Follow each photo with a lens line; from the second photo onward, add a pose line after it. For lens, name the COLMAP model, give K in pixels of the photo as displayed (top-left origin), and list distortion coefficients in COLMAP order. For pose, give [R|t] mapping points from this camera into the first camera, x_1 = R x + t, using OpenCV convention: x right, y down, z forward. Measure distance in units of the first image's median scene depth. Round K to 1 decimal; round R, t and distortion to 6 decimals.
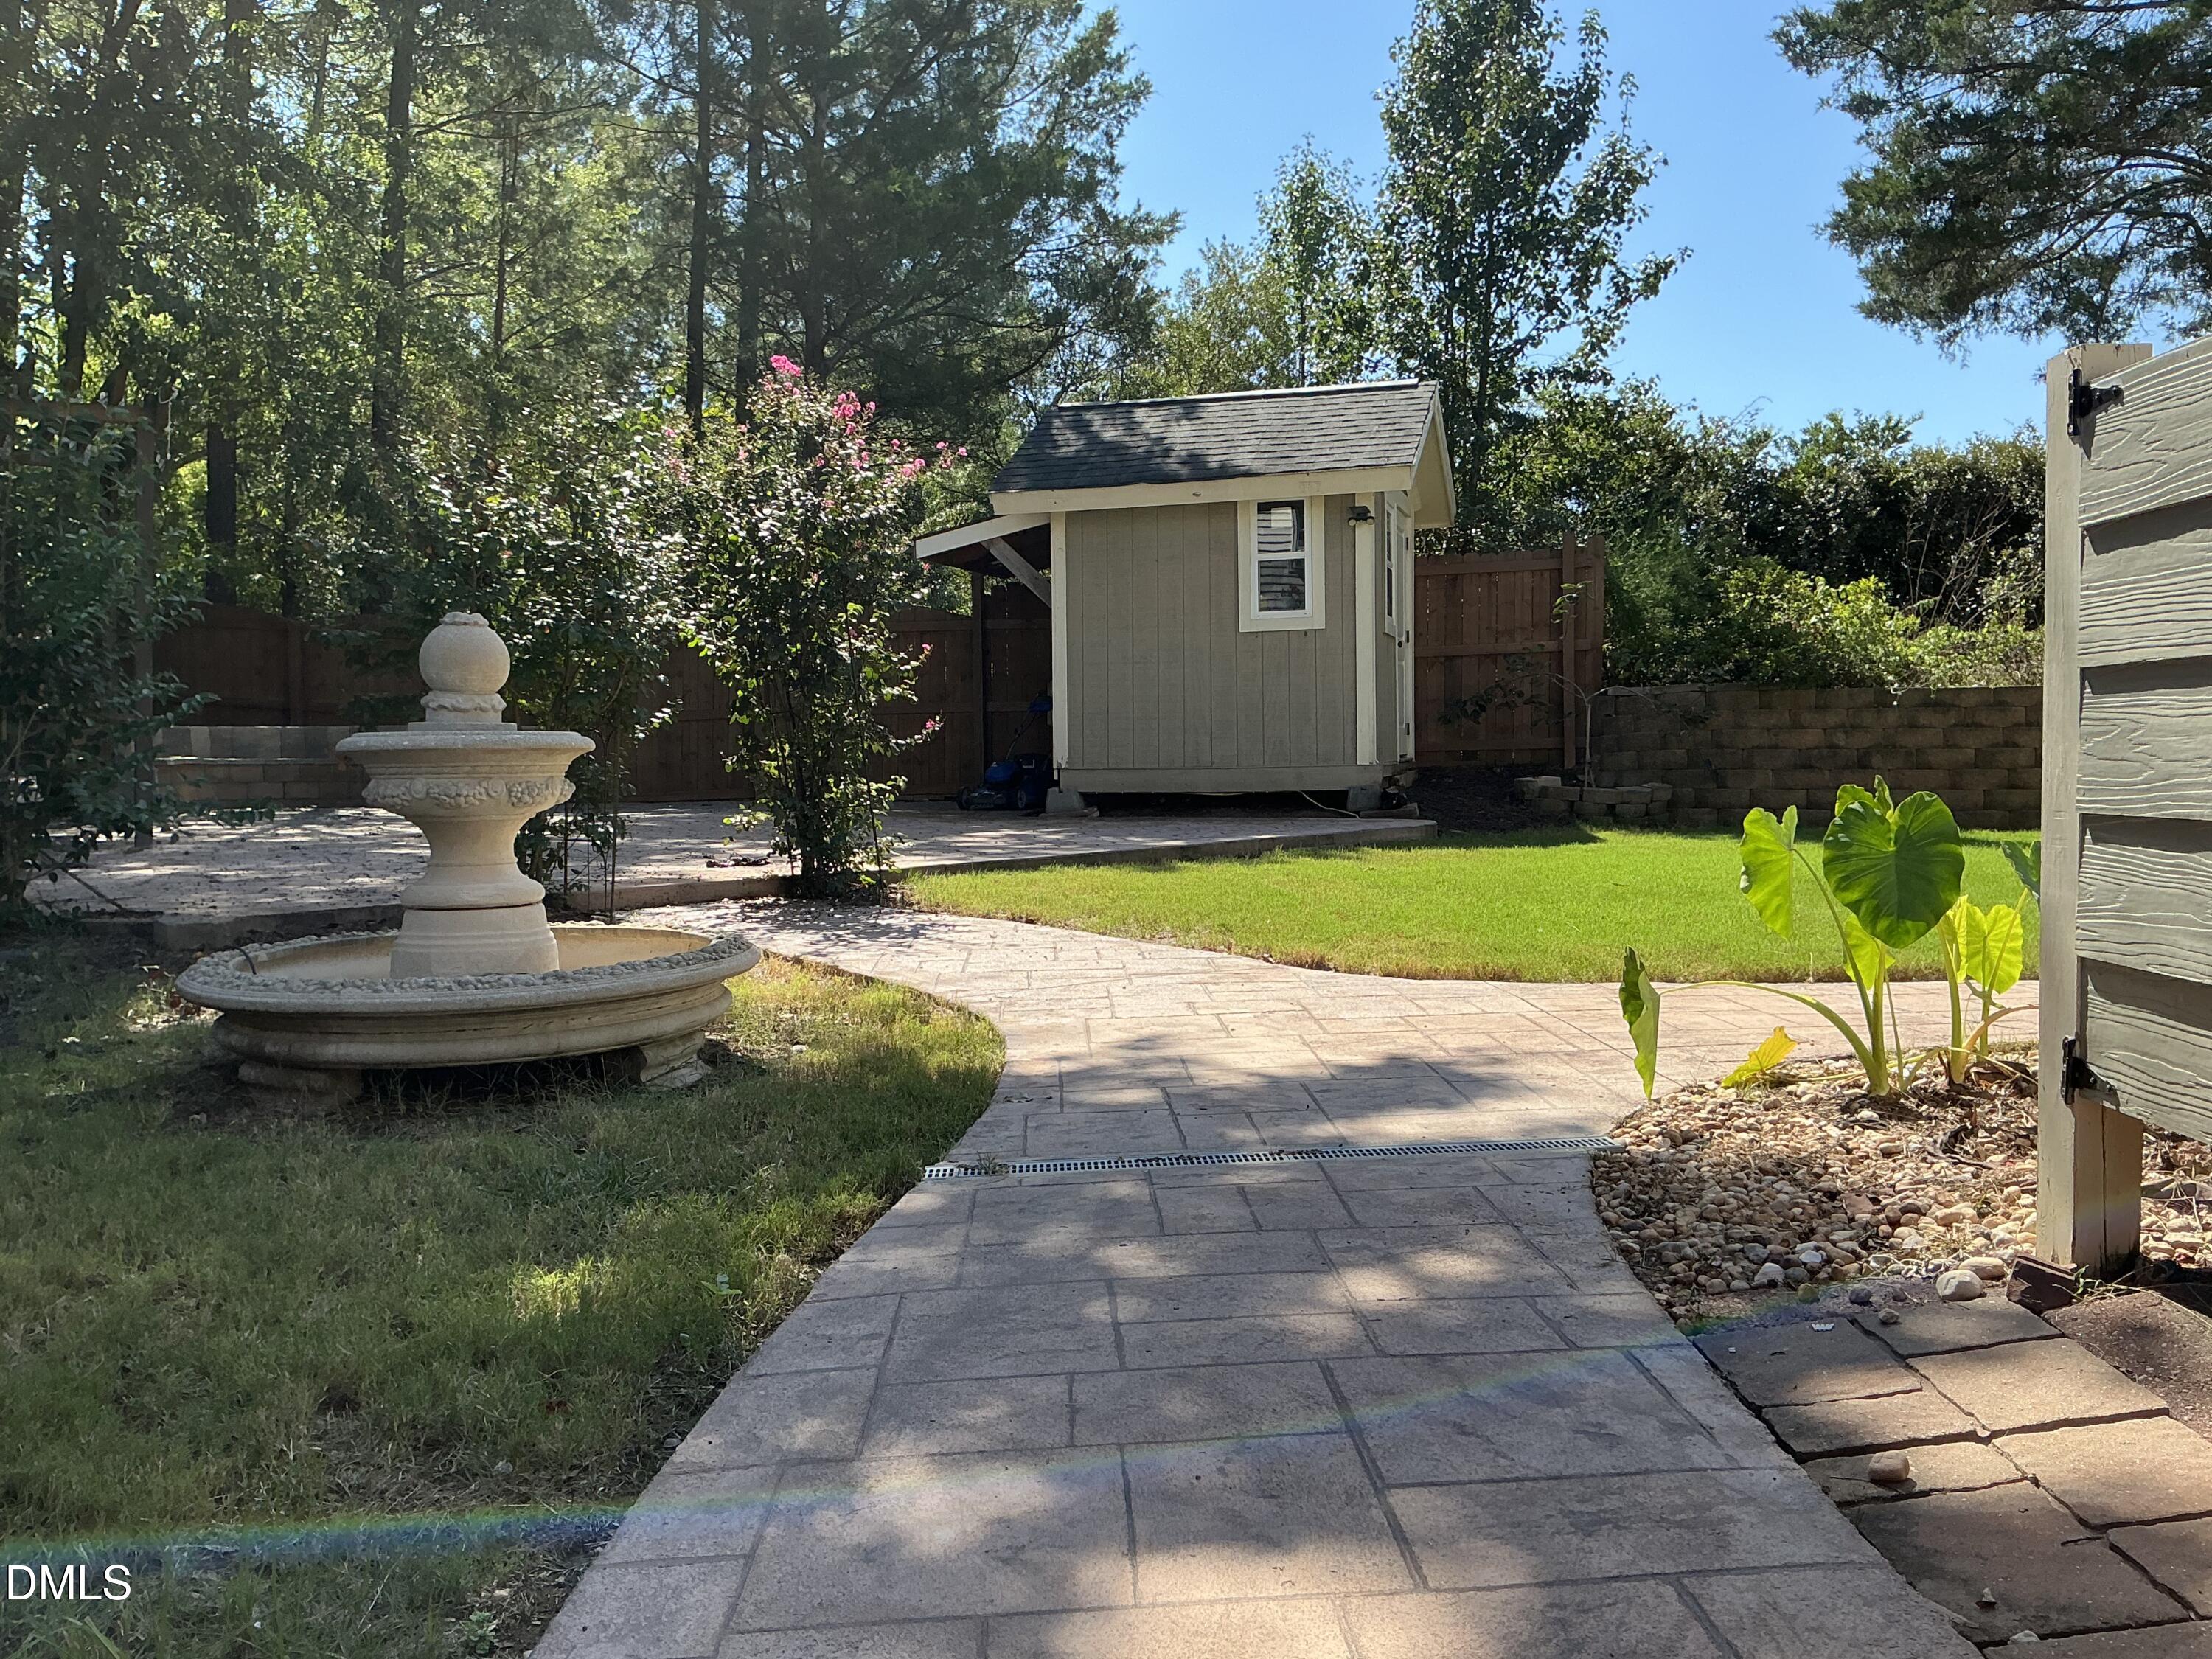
lens RADIAL K [[1855.8, 0, 1106.0], [0, 1855.8, 829.5], [0, 0, 1]] dist [0.183538, -0.377870]
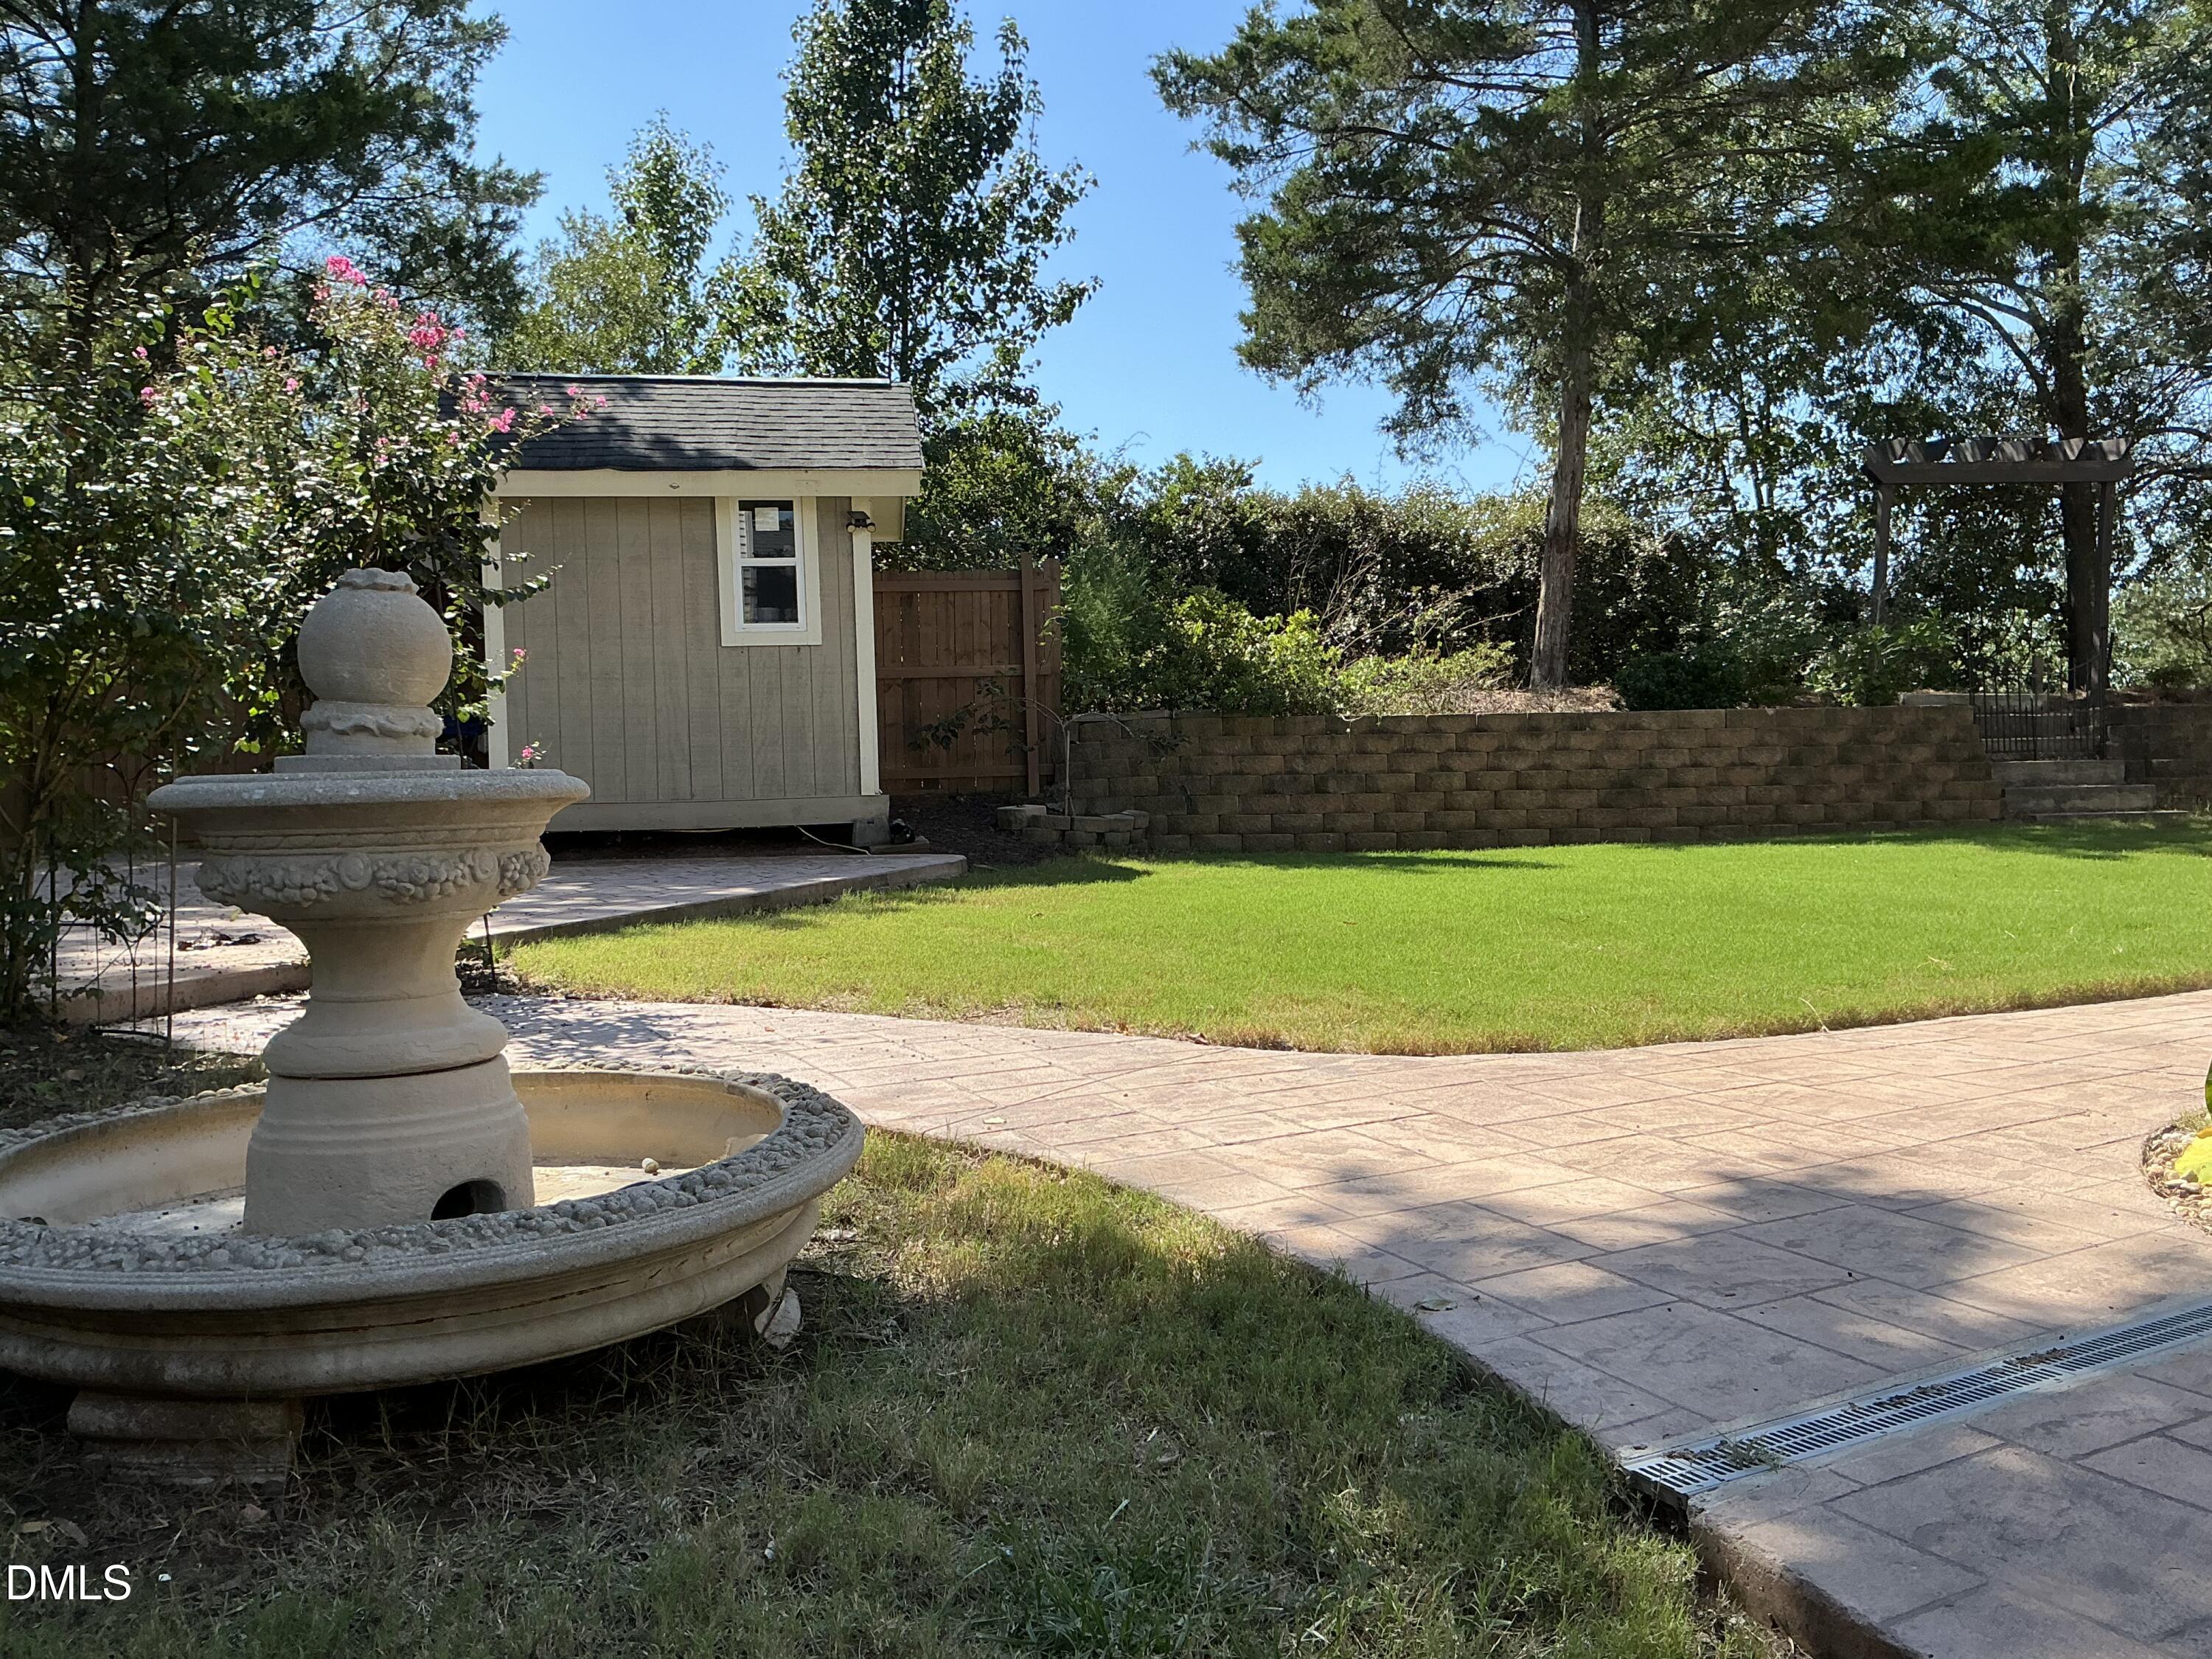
lens RADIAL K [[1855.8, 0, 1106.0], [0, 1855.8, 829.5], [0, 0, 1]] dist [0.183538, -0.377870]
pose [[0.915053, -0.021050, 0.402783, -0.095642], [0.026667, 0.999610, -0.008341, -0.005713], [-0.402450, 0.018373, 0.915258, 0.094884]]
